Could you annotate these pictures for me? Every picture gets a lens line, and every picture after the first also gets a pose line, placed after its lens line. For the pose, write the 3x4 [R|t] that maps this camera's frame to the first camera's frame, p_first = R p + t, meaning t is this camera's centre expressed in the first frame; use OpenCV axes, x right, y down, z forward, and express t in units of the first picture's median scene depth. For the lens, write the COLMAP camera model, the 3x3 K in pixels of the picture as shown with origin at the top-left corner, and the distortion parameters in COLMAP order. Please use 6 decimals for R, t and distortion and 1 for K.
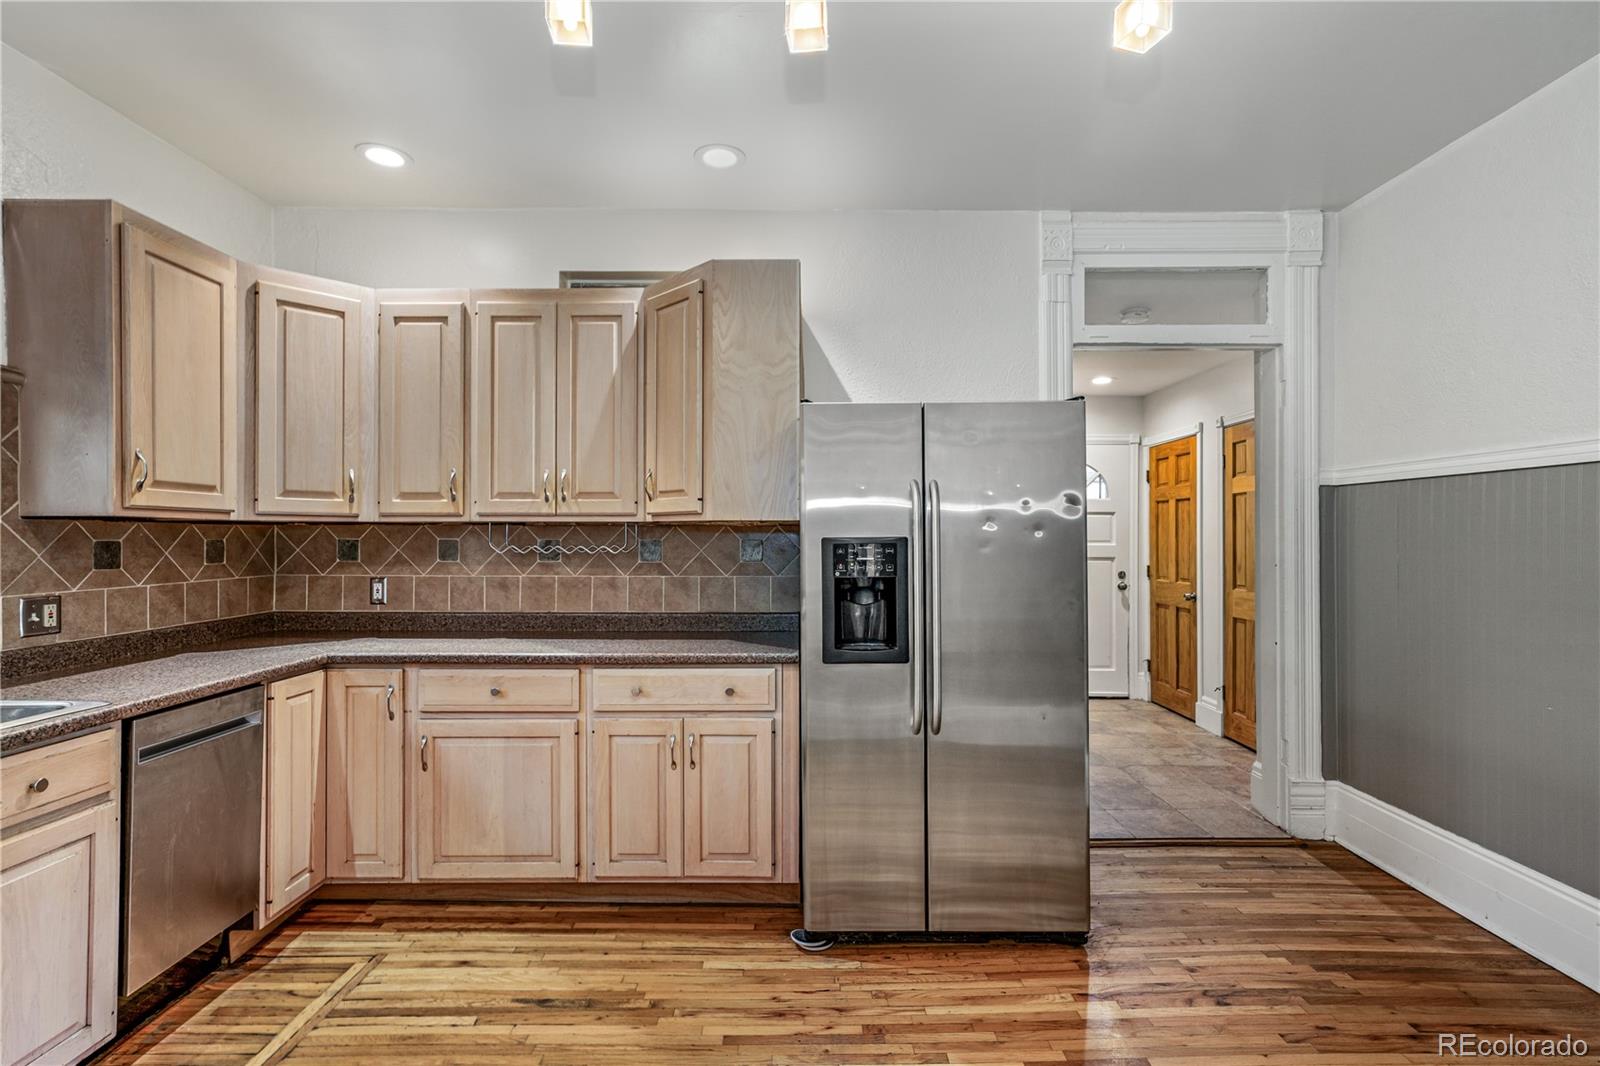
lens RADIAL K [[744.6, 0, 786.6], [0, 744.6, 546.8], [0, 0, 1]] dist [-0.018705, 0.008333]
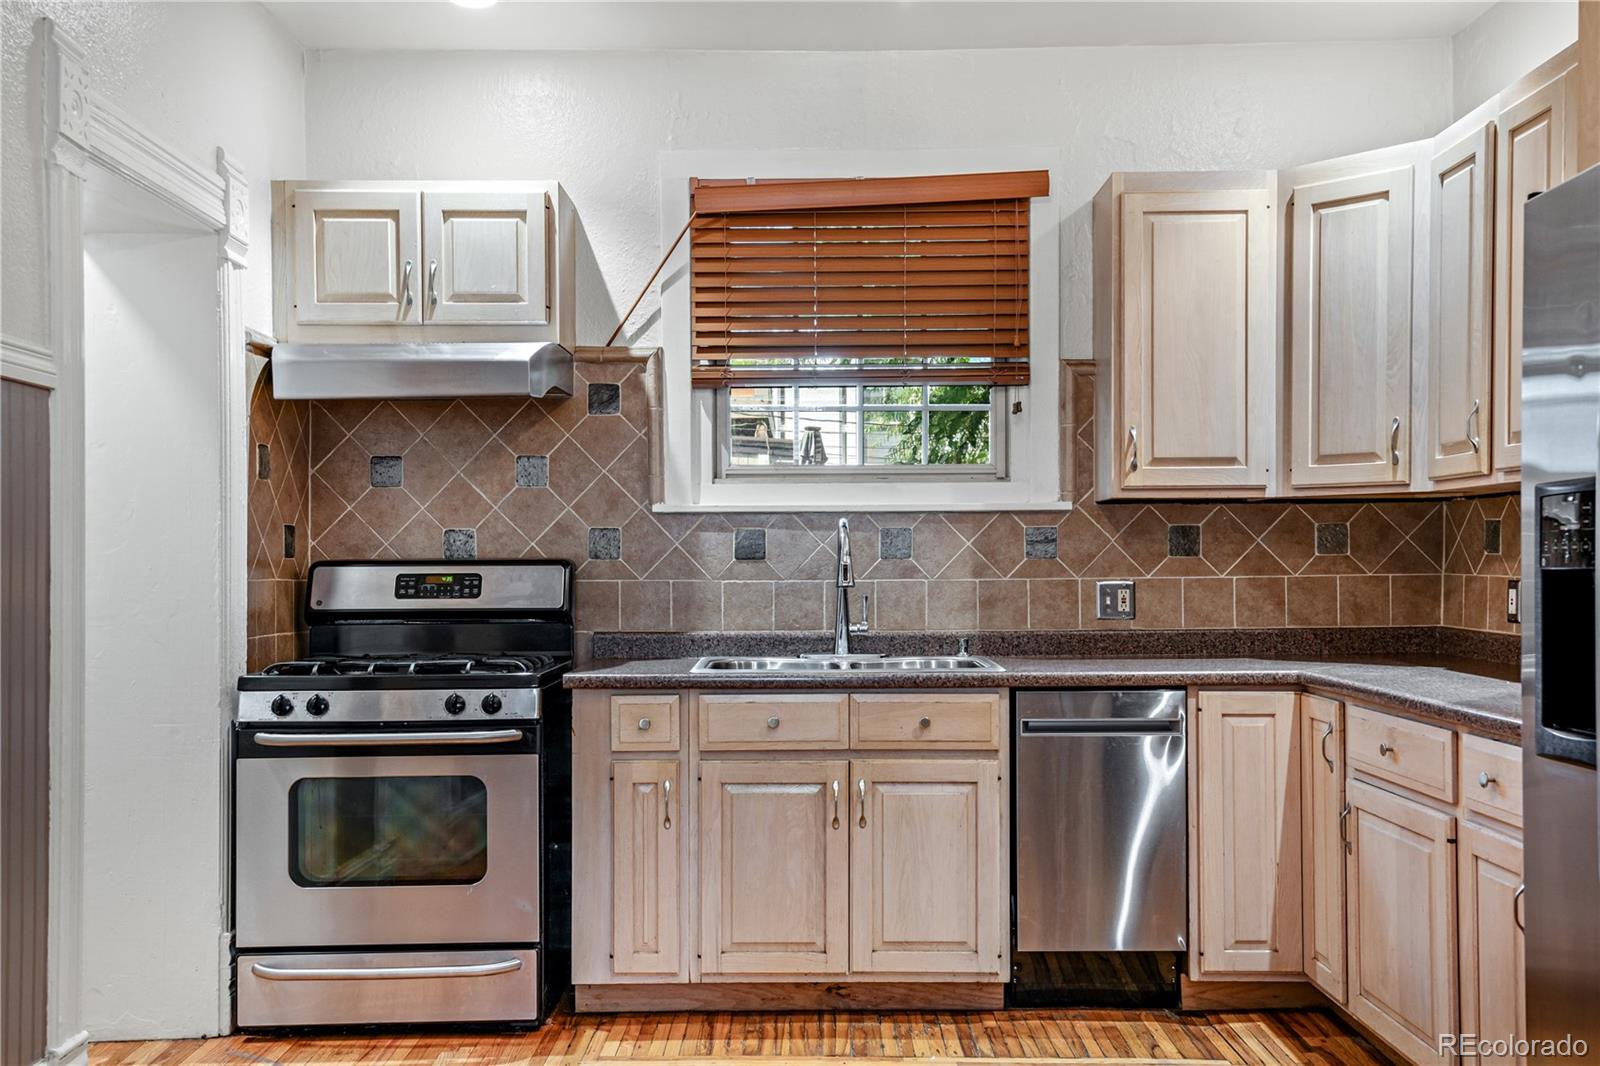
lens RADIAL K [[1517.8, 0, 754.7], [0, 1517.8, 571.6], [0, 0, 1]] dist [0.042416, 0.000000]
pose [[-0.016254, 0.010142, -0.999816, 0.925845], [-0.006882, 0.999924, 0.010255, 0.031577], [0.999844, 0.007048, -0.016183, 0.471159]]
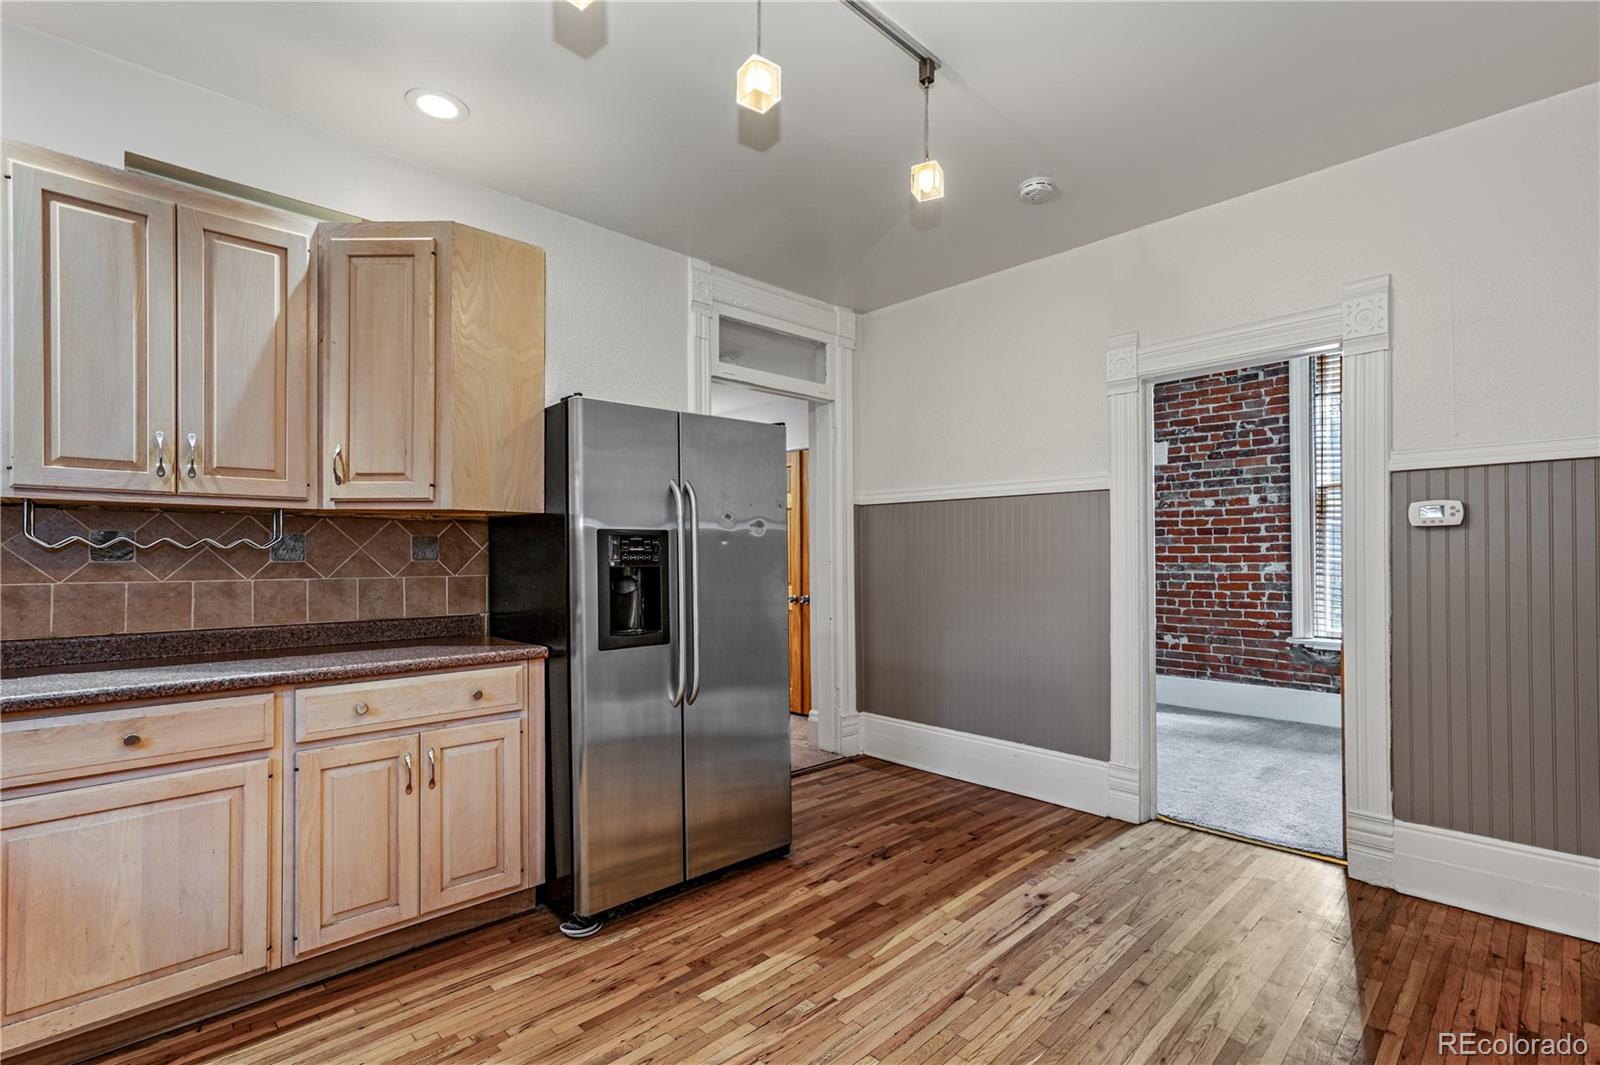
lens RADIAL K [[744.6, 0, 817.5], [0, 744.6, 554.0], [0, 0, 1]] dist [-0.018705, 0.008333]
pose [[0.709534, -0.000062, 0.704671, -0.419466], [0.009620, 0.999908, -0.009599, 0.031936], [-0.704605, 0.013590, 0.709470, 0.048152]]
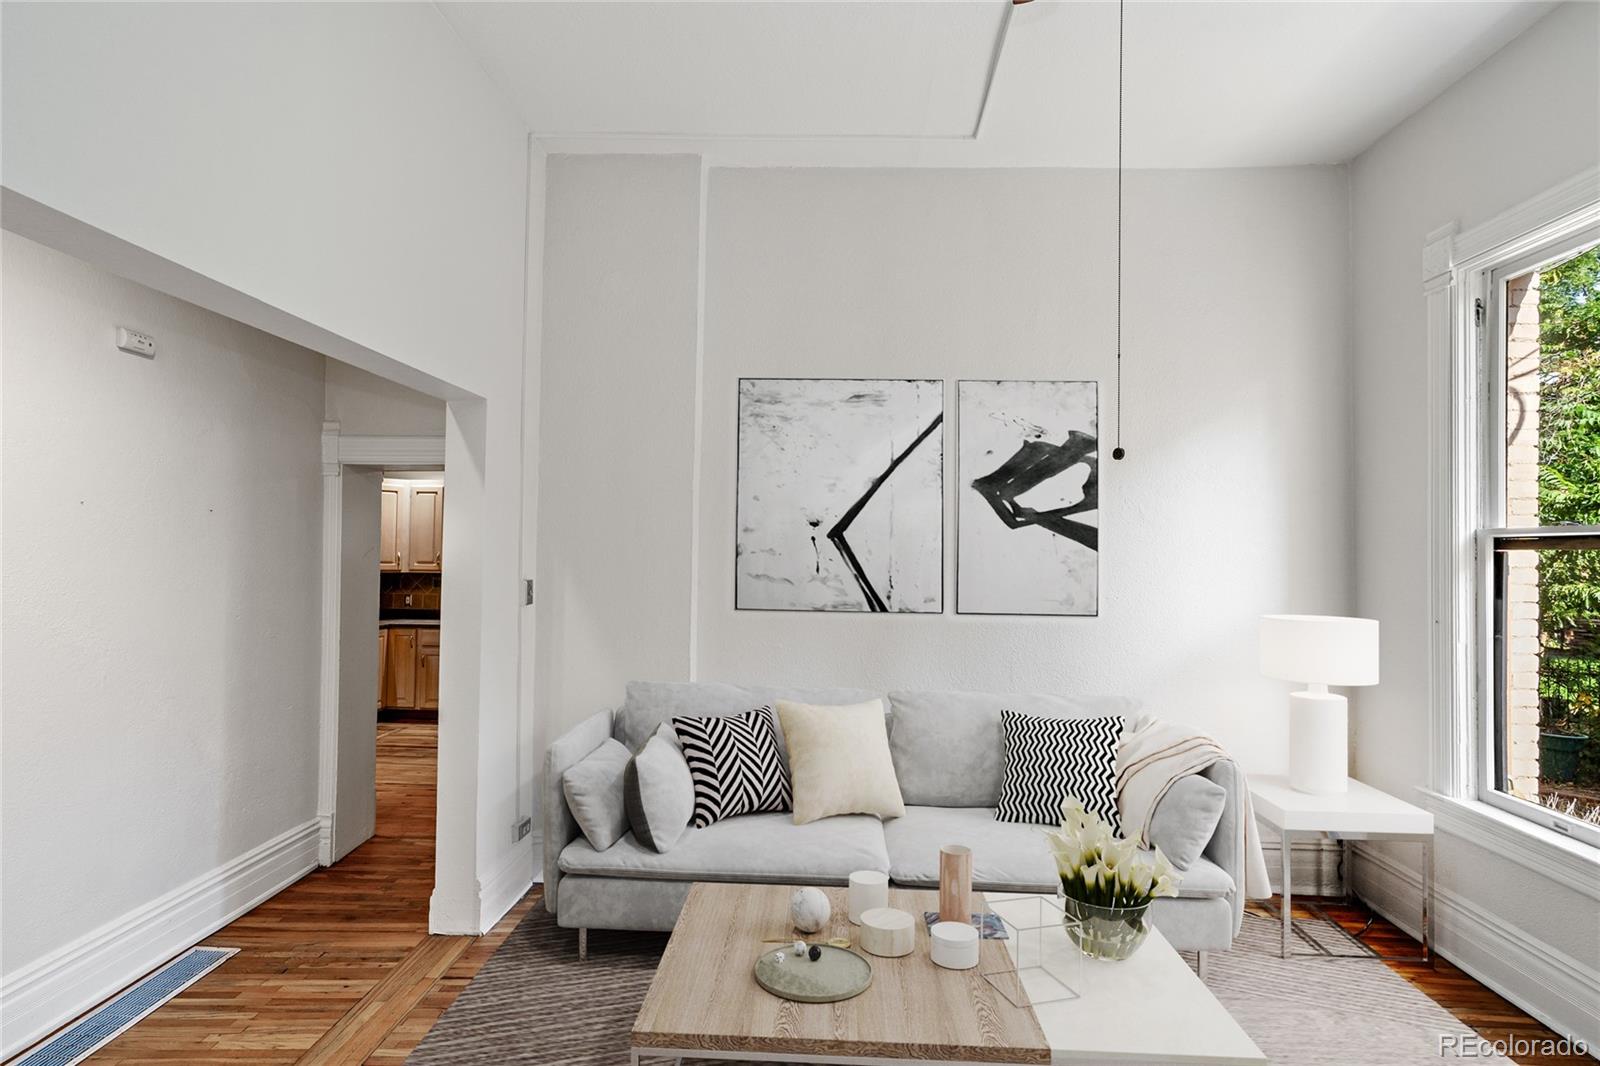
lens RADIAL K [[812.9, 0, 806.9], [0, 812.9, 541.0], [0, 0, 1]] dist [-0.022233, 0.000650]
pose [[0.999015, 0.013283, -0.042346, 1.023057], [-0.014236, 0.999650, -0.022288, -0.110725], [0.042035, 0.022869, 0.998854, -1.888195]]
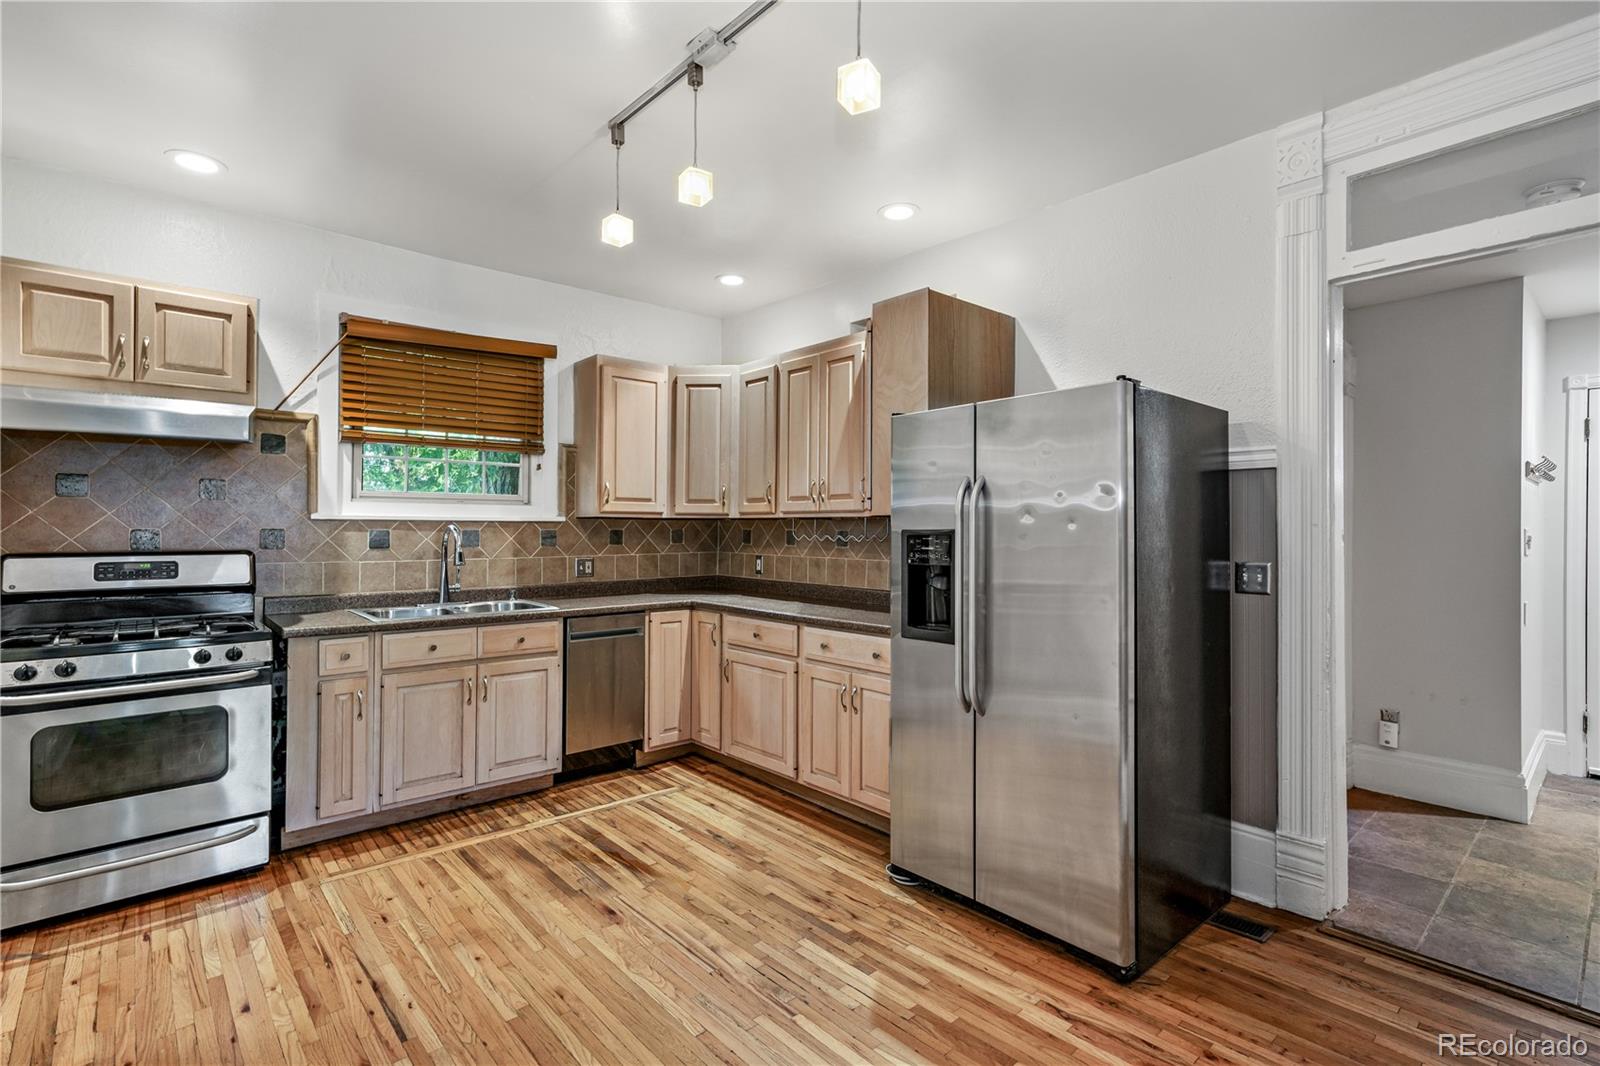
lens RADIAL K [[744.6, 0, 779.4], [0, 744.6, 529.4], [0, 0, 1]] dist [-0.018705, 0.008333]
pose [[0.652188, 0.003871, -0.758048, 0.736038], [-0.012121, 0.999912, -0.005322, -0.003862], [0.757961, 0.012659, 0.652177, 0.079850]]
